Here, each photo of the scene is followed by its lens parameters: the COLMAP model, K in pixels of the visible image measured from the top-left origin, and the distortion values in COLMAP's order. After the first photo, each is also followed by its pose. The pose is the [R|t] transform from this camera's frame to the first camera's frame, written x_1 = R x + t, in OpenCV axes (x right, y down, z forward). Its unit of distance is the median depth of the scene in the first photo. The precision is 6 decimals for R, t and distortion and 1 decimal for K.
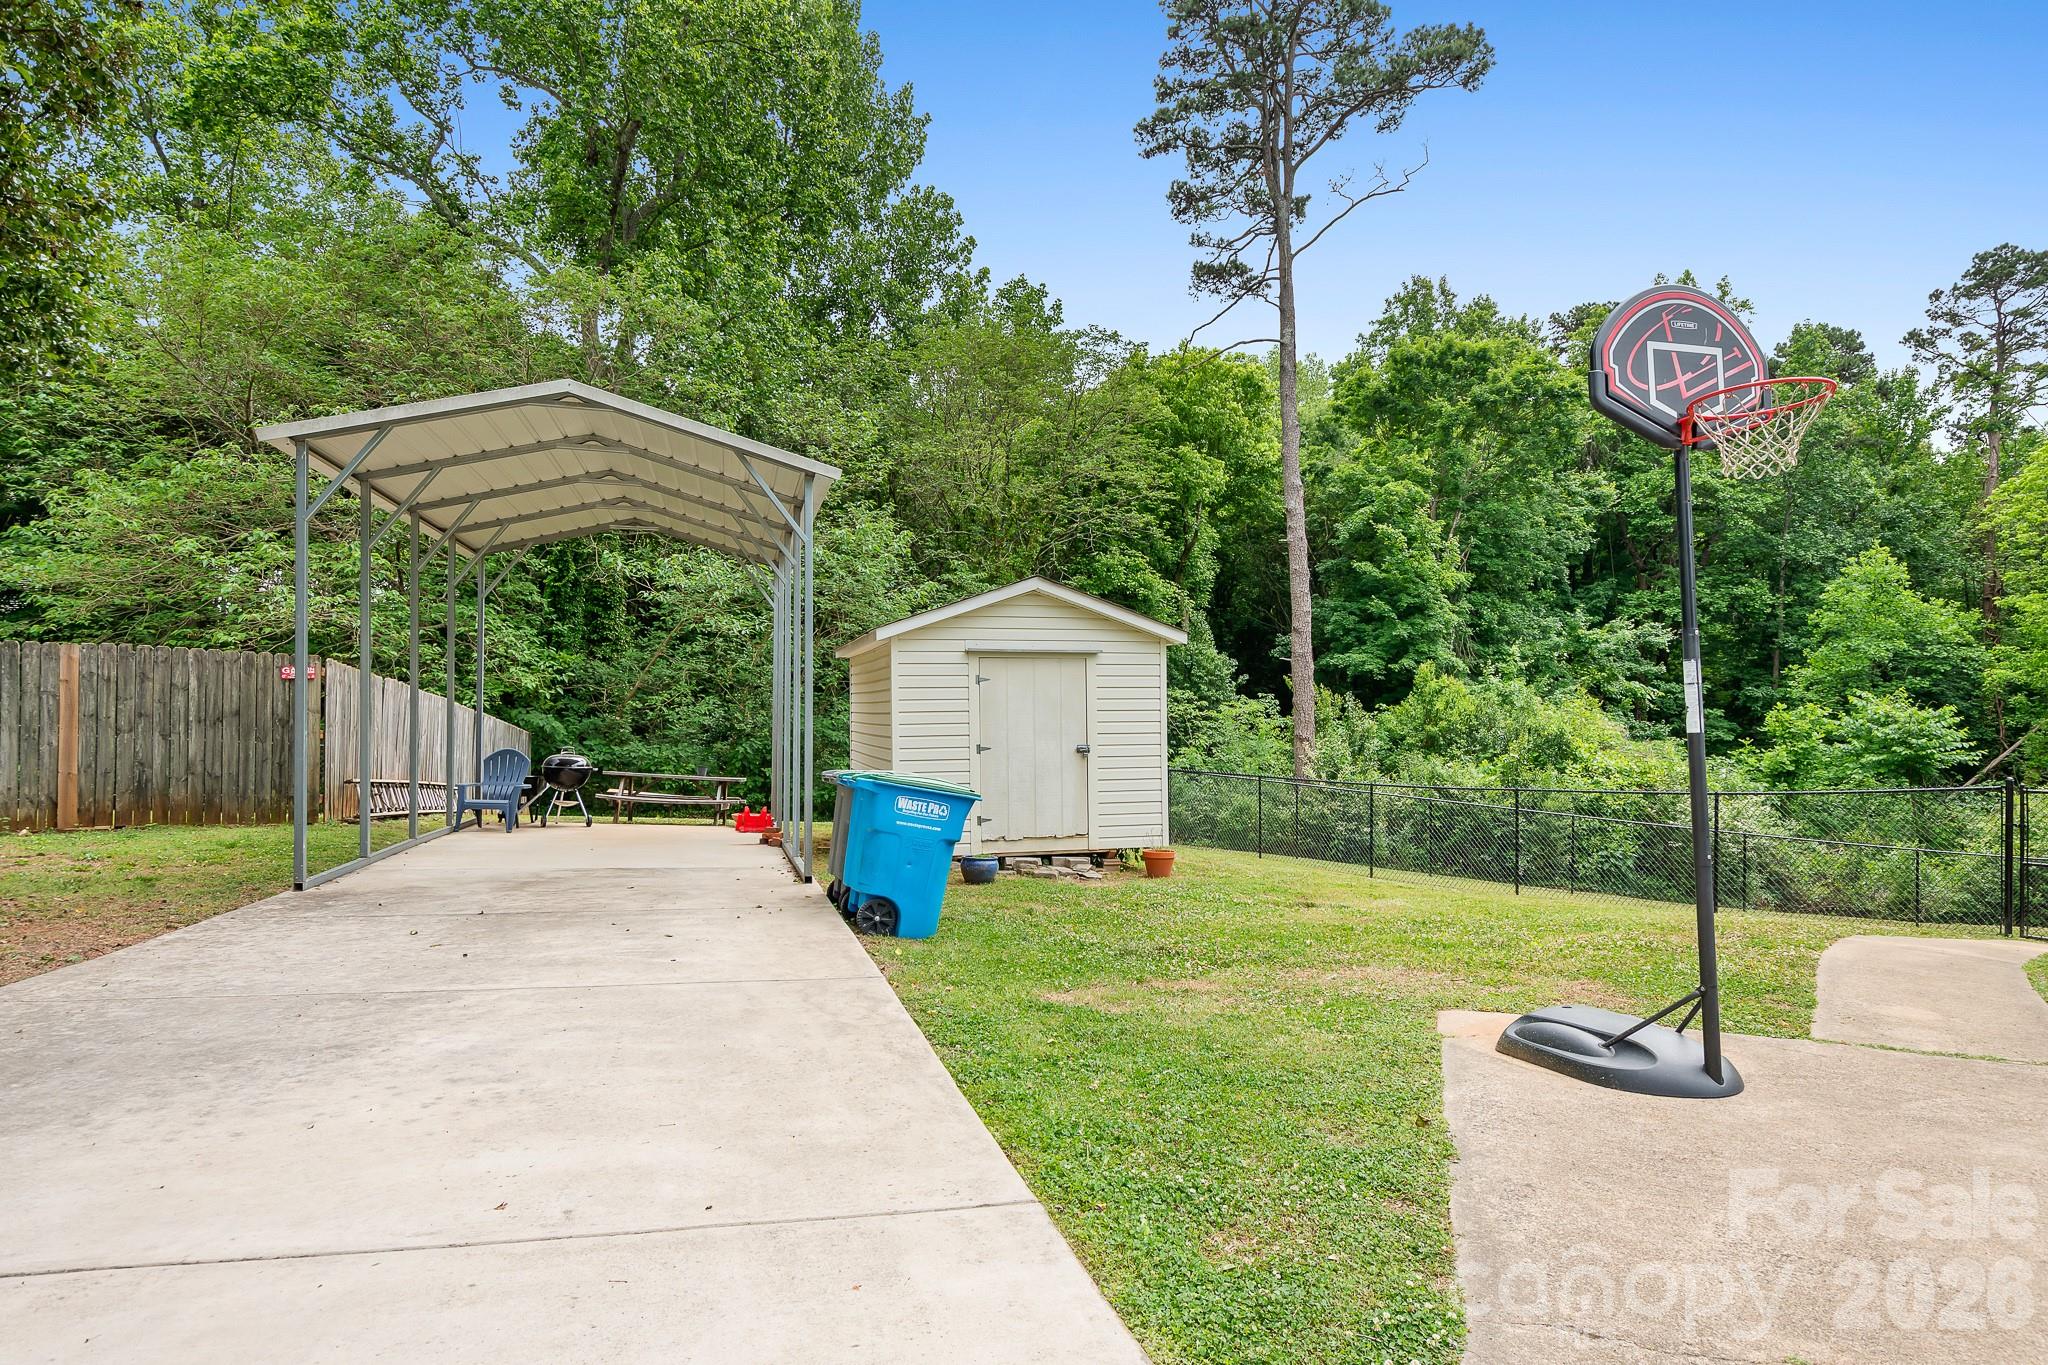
lens RADIAL K [[1089.2, 0, 1010.6], [0, 1089.2, 701.1], [0, 0, 1]] dist [0.022032, -0.015424]
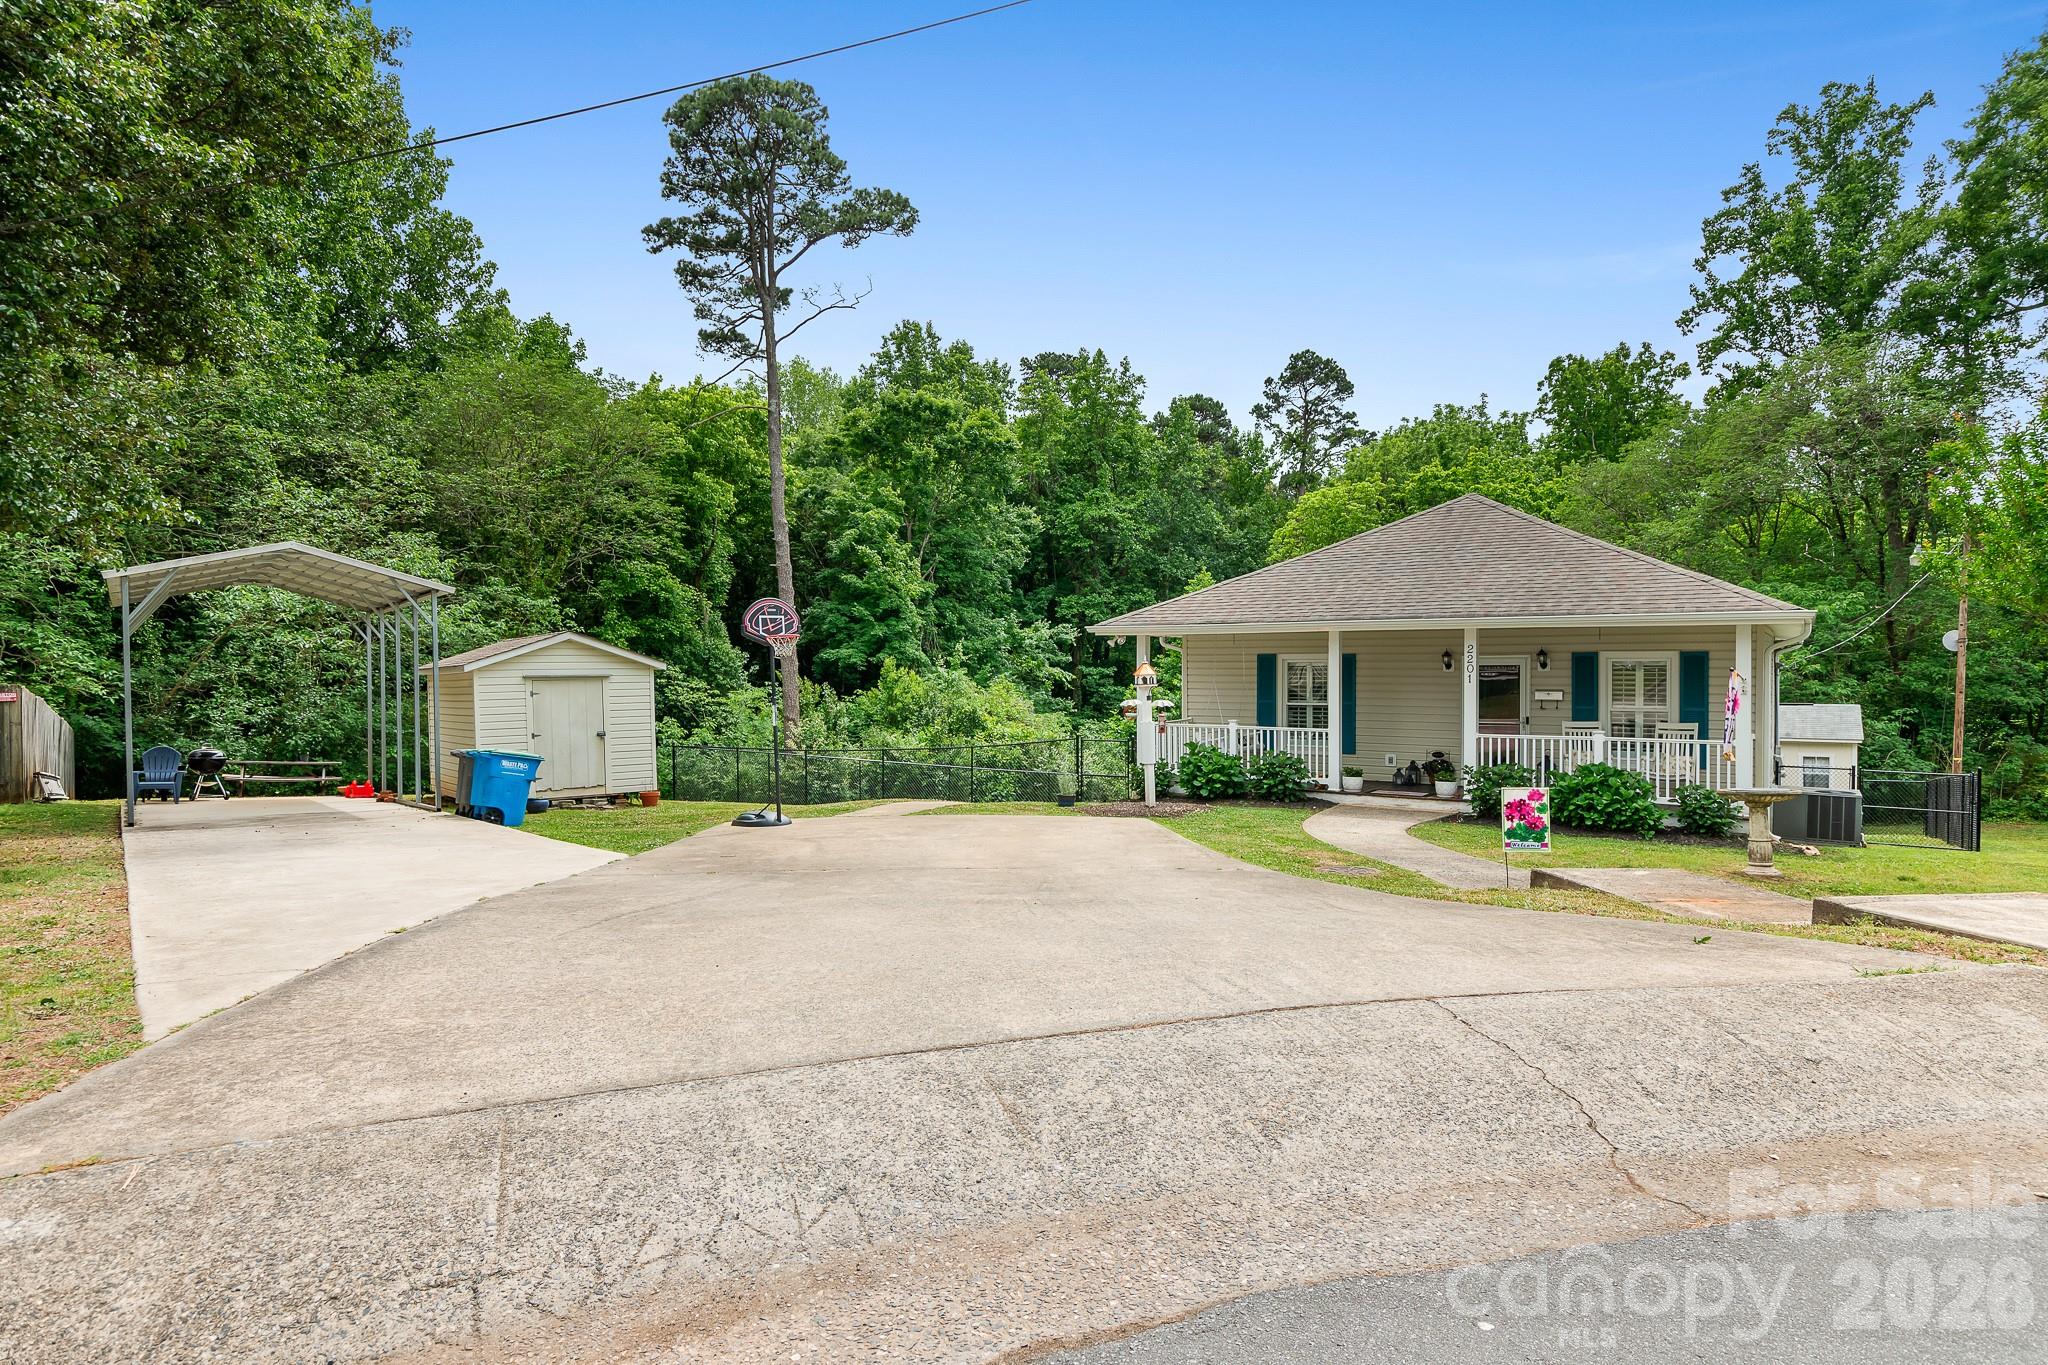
lens RADIAL K [[1089.2, 0, 1010.6], [0, 1089.2, 701.1], [0, 0, 1]] dist [0.022032, -0.015424]
pose [[0.916497, -0.019057, 0.399587, -0.006981], [0.010627, 0.999672, 0.023300, -0.010114], [-0.399900, -0.017108, 0.916399, -0.205548]]
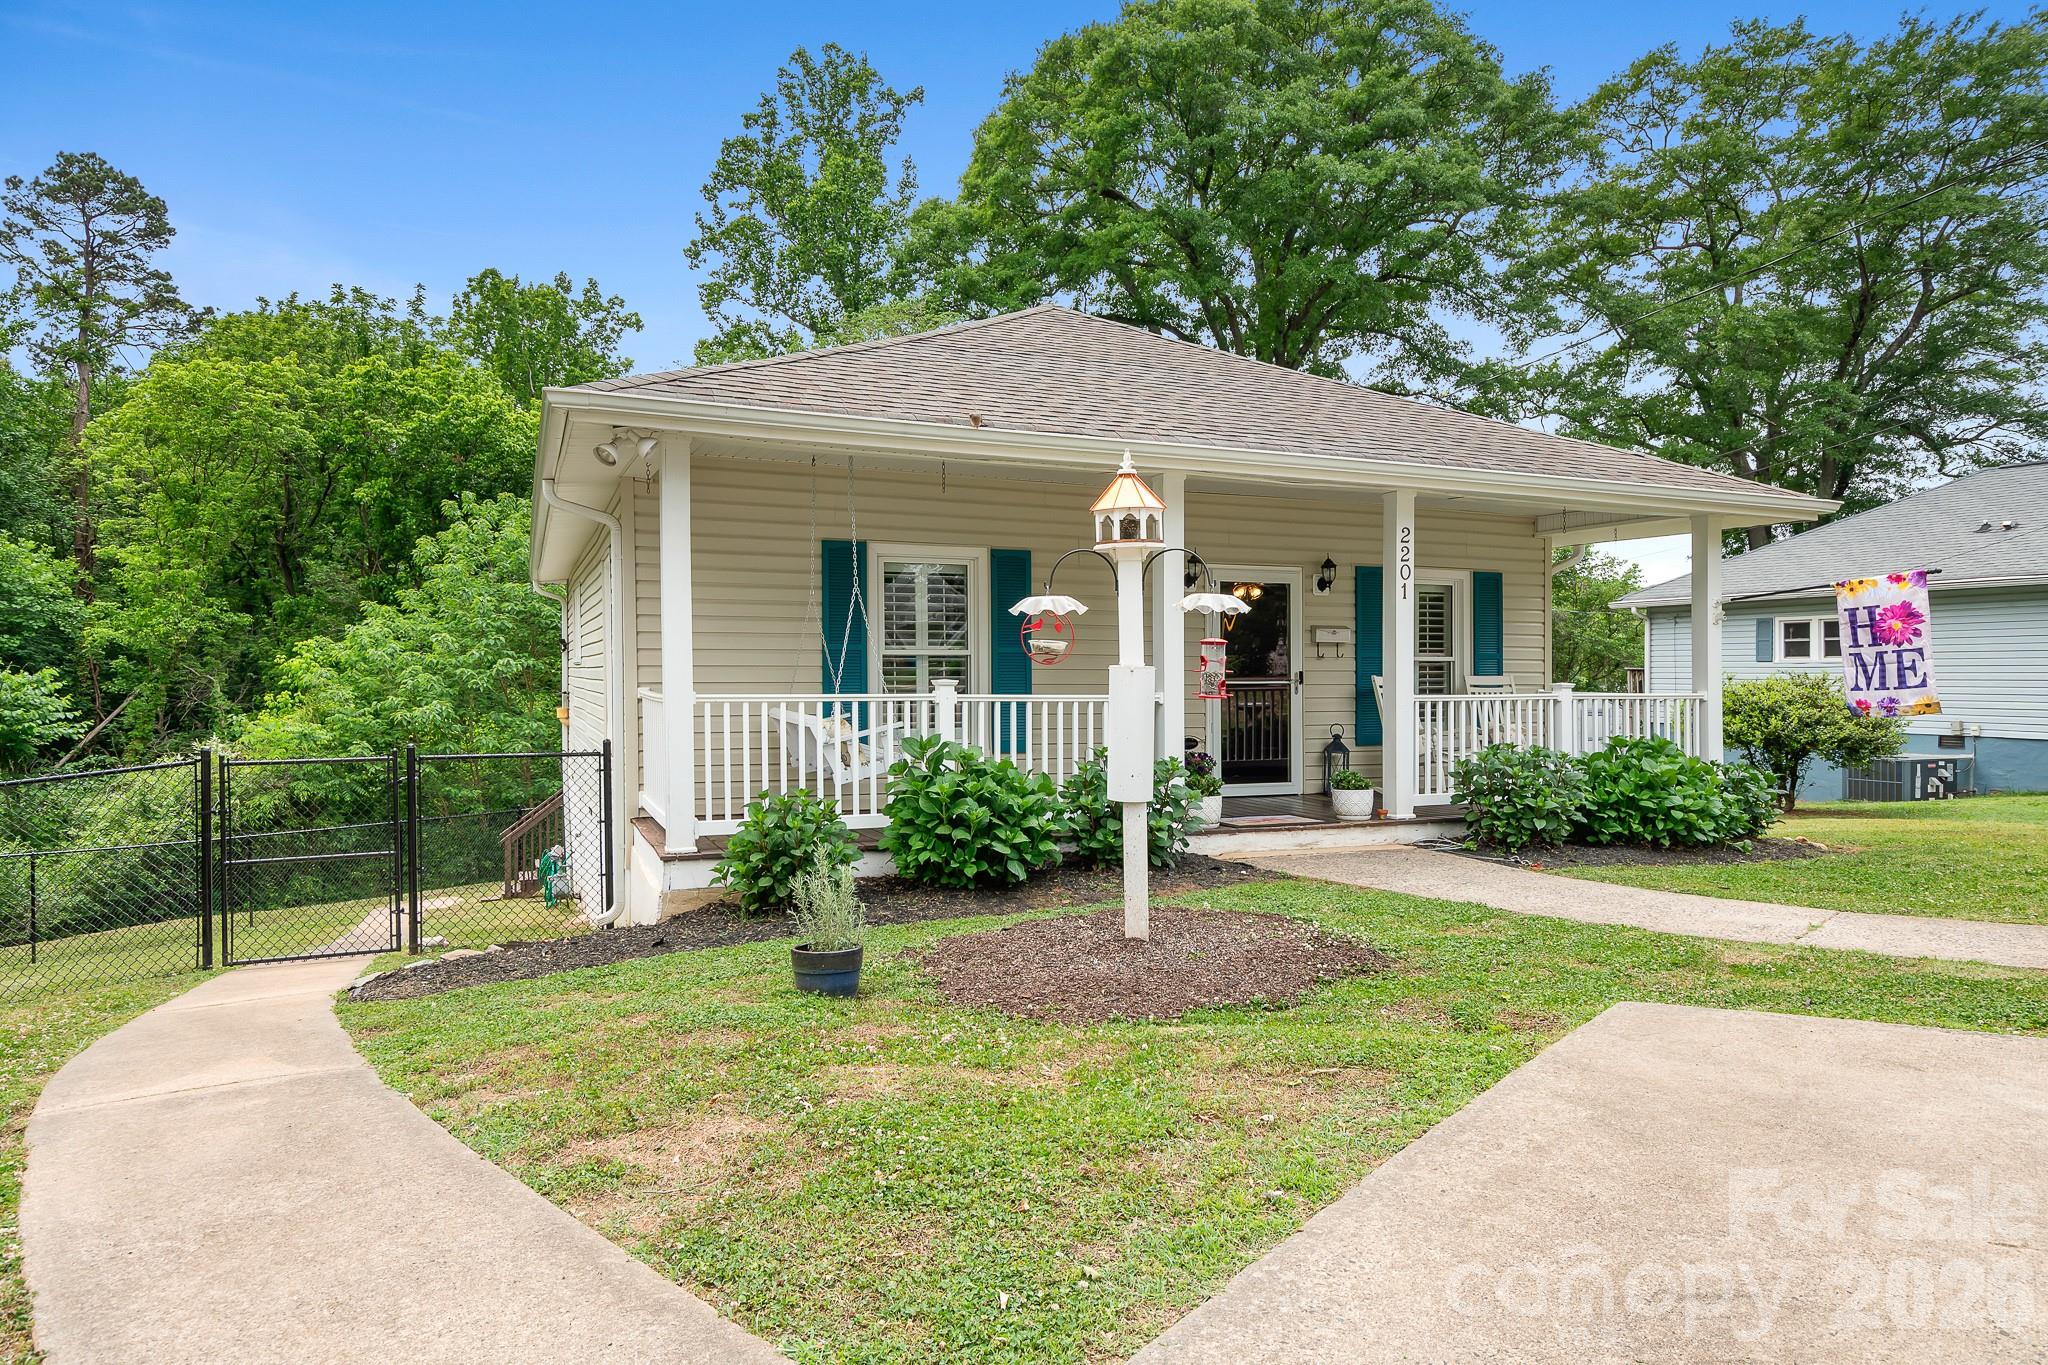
lens RADIAL K [[1247.5, 0, 1075.9], [0, 1247.5, 681.7], [0, 0, 1]] dist [0.005384, 0.000191]
pose [[0.165785, -0.013394, 0.986071, 0.046485], [0.004496, 0.999908, 0.012826, 0.004614], [-0.986152, 0.002307, 0.165830, 0.069291]]
